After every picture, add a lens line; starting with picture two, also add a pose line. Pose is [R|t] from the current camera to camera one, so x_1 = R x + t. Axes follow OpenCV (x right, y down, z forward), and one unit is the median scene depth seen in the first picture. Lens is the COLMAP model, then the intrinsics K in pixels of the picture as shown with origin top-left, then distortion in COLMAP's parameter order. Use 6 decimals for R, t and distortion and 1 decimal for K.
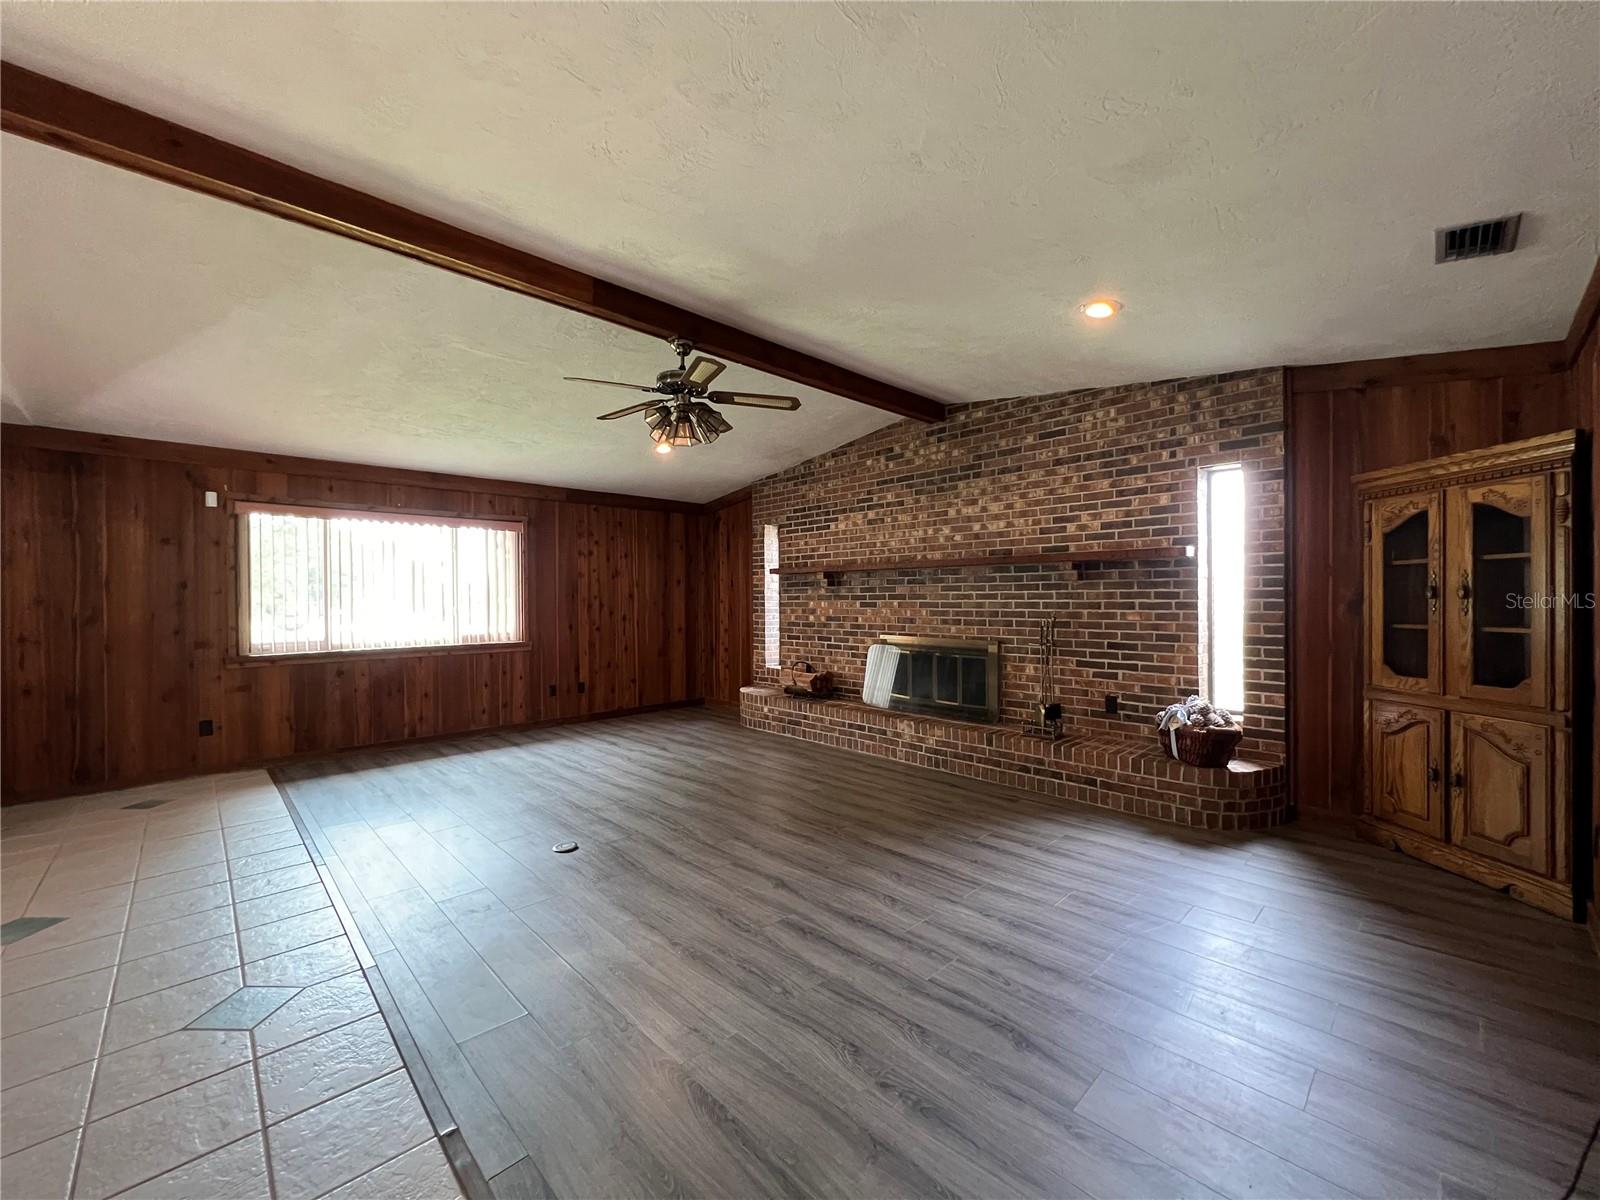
lens RADIAL K [[641.4, 0, 795.5], [0, 641.4, 597.6], [0, 0, 1]] dist [-0.002993, 0.001242]
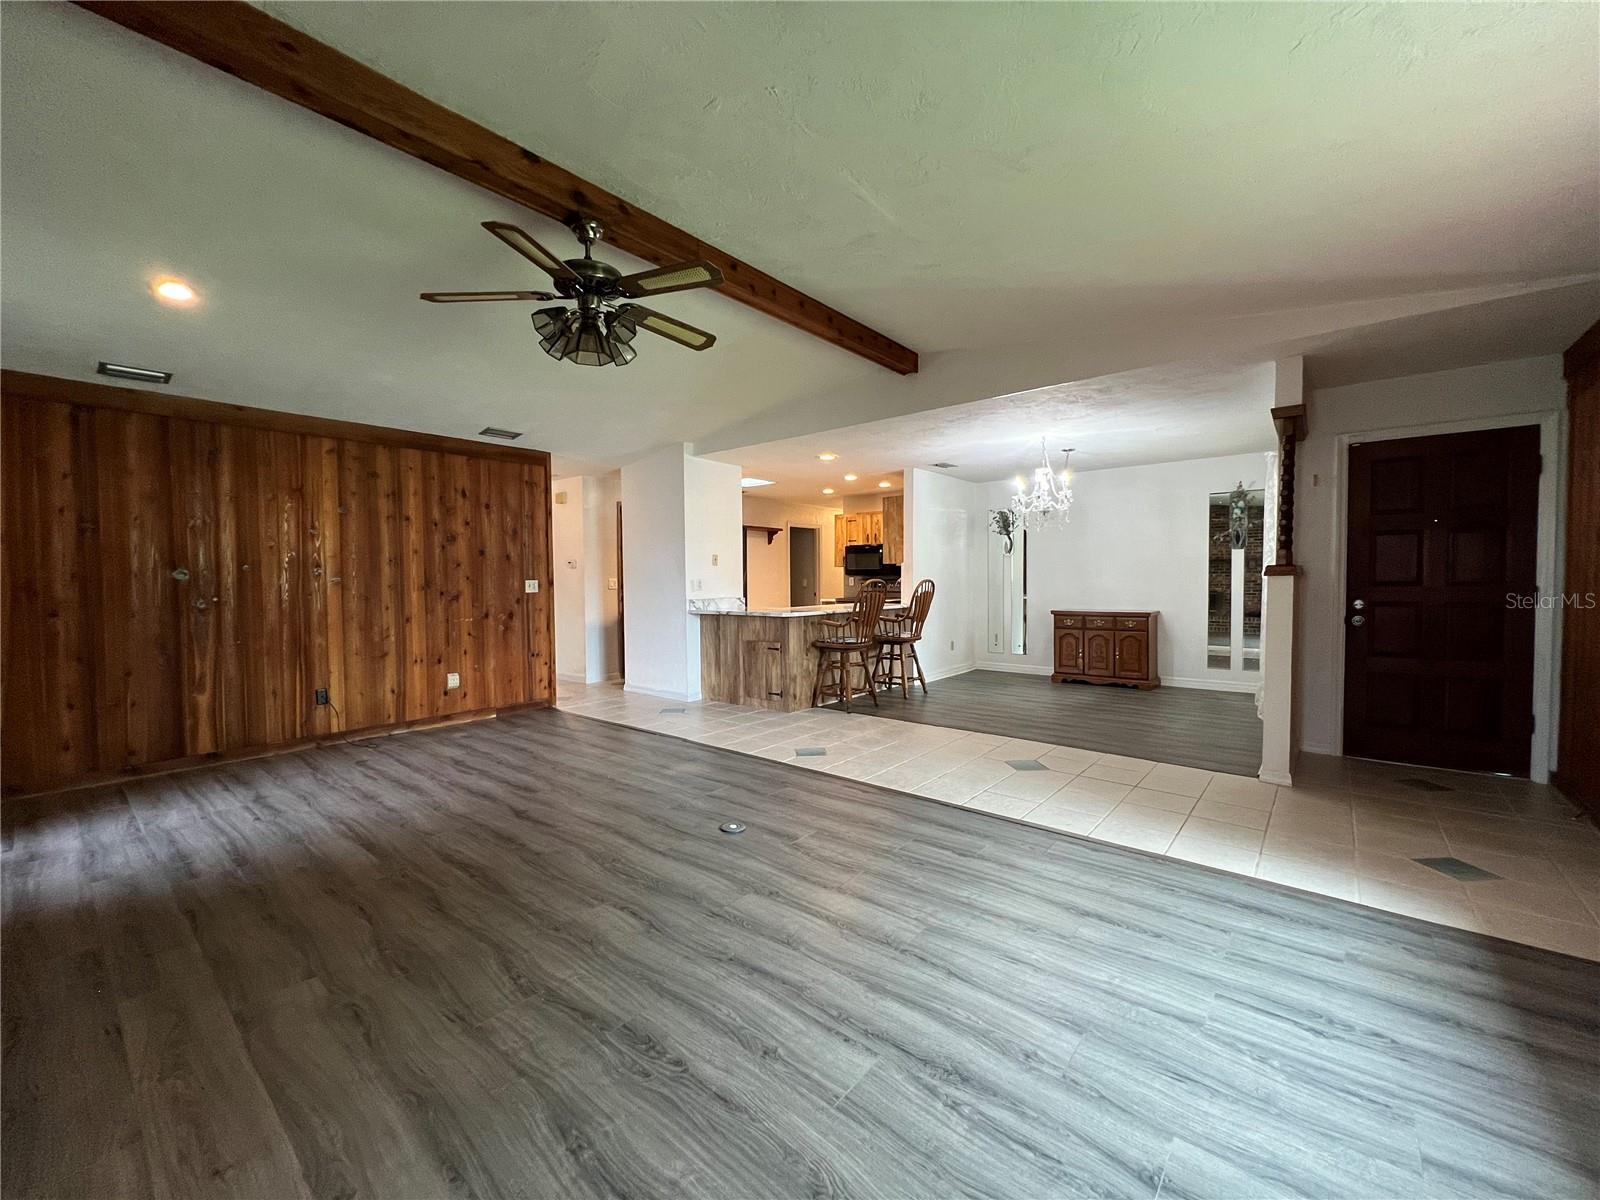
lens RADIAL K [[641.4, 0, 795.3], [0, 641.4, 599.6], [0, 0, 1]] dist [-0.002993, 0.001242]
pose [[-0.994372, 0.021463, -0.103750, -0.253756], [0.017903, 0.999223, 0.035117, 0.016101], [0.104423, 0.033062, -0.993983, 1.362737]]
